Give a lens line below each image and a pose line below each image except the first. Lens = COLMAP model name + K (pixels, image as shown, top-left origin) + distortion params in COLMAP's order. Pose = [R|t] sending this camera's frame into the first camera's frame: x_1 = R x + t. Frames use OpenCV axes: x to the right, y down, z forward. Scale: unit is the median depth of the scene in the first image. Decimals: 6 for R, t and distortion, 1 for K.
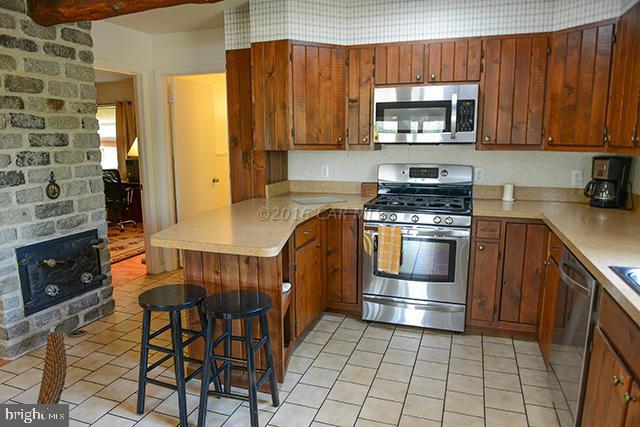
lens RADIAL K [[438.7, 0, 314.1], [0, 438.7, 219.8], [0, 0, 1]] dist [-0.045562, -0.002810]
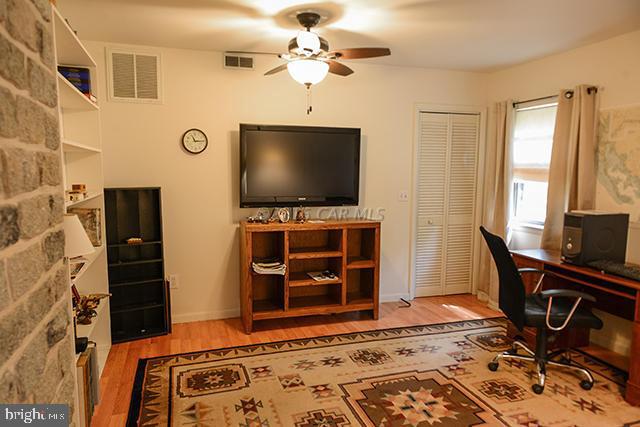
lens RADIAL K [[434.6, 0, 311.7], [0, 434.6, 214.1], [0, 0, 1]] dist [0.008987, 0.000486]
pose [[0.601626, 0.094159, -0.793209, -0.542562], [-0.150034, 0.988674, 0.003565, -0.232329], [0.784561, 0.116864, 0.608939, 1.210968]]
